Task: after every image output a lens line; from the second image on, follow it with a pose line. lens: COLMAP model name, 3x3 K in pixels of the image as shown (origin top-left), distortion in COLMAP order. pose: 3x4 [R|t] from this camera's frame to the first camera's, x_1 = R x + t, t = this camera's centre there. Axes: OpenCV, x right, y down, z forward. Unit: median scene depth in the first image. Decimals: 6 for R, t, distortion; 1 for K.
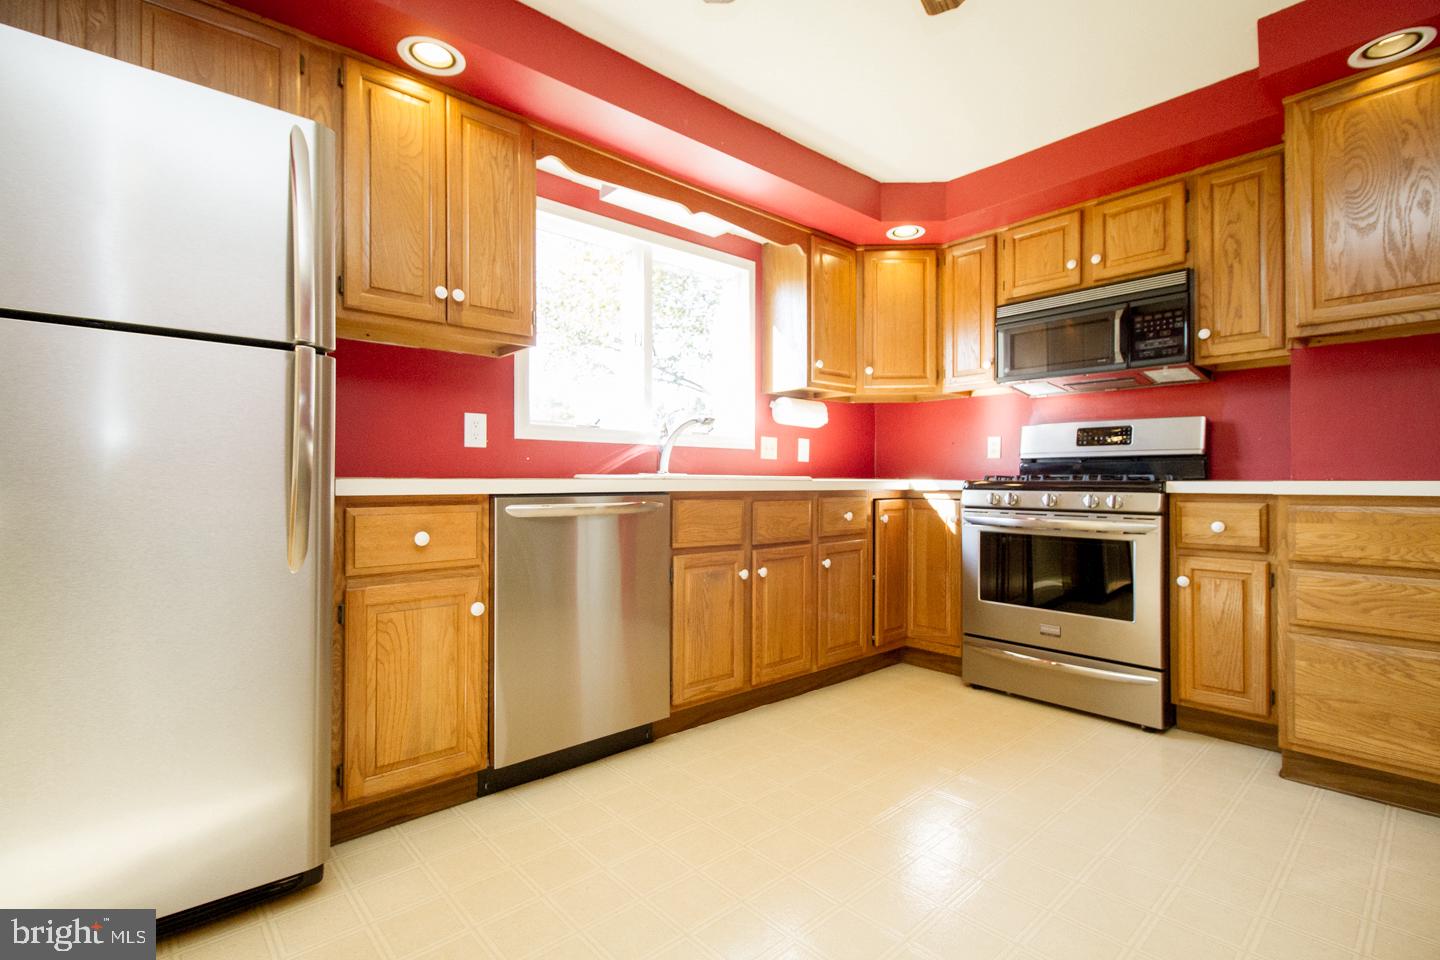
lens RADIAL K [[657.0, 0, 720.0], [0, 657.0, 480.0], [0, 0, 1]] dist [0.000412, -0.000307]
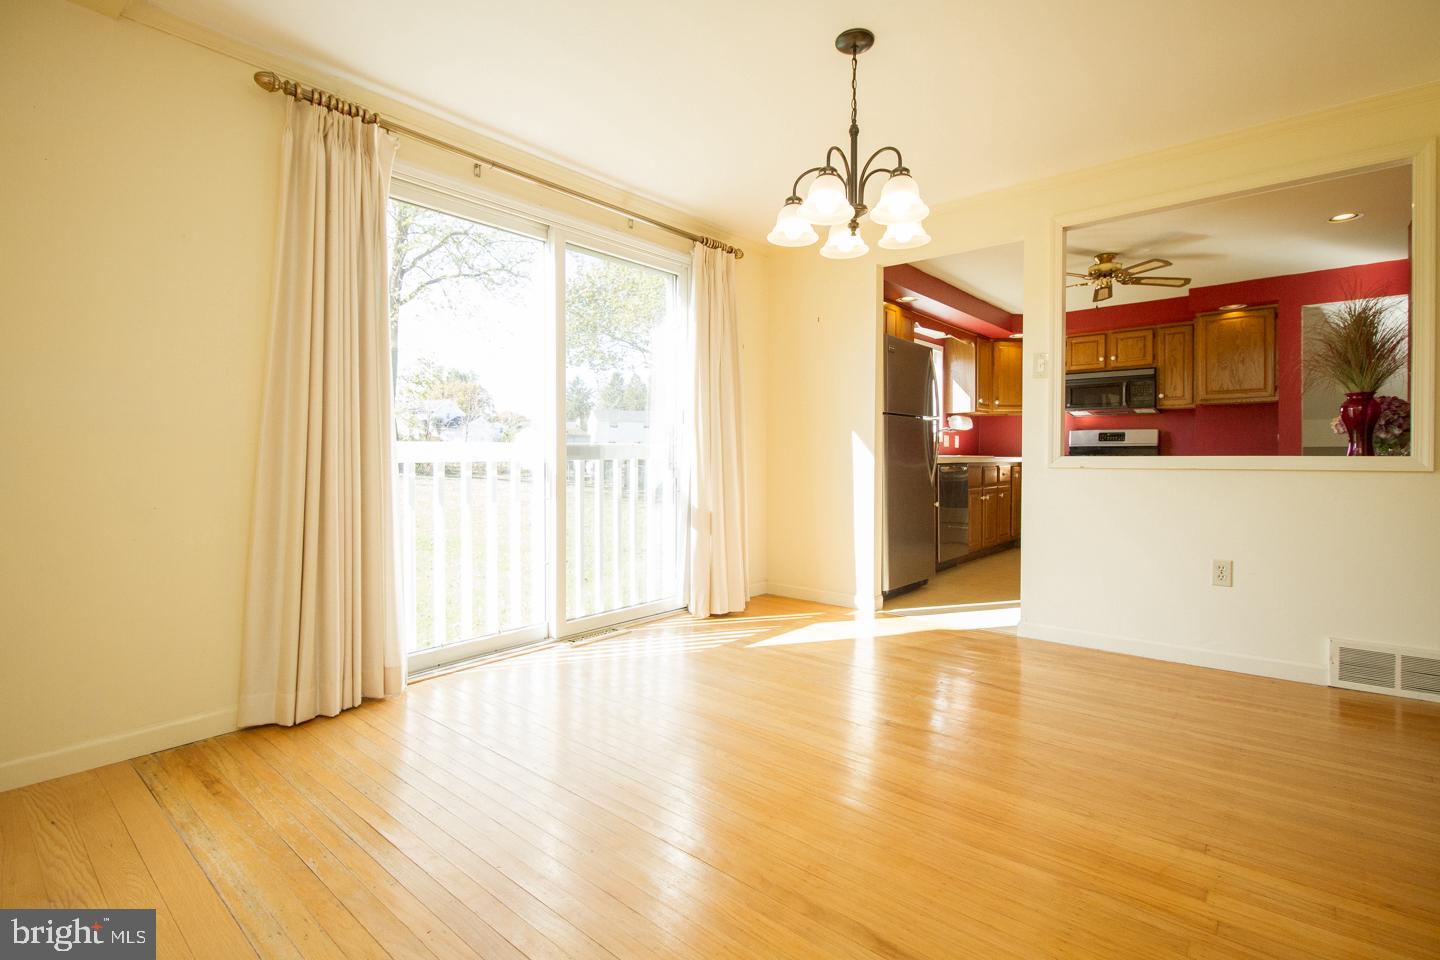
lens RADIAL K [[673.7, 0, 721.9], [0, 673.7, 460.7], [0, 0, 1]] dist [0.036511, -0.000047]
pose [[0.989049, -0.001291, 0.147582, -1.126085], [0.000119, 0.999968, 0.007952, -0.007458], [-0.147587, -0.007847, 0.989018, -1.139703]]
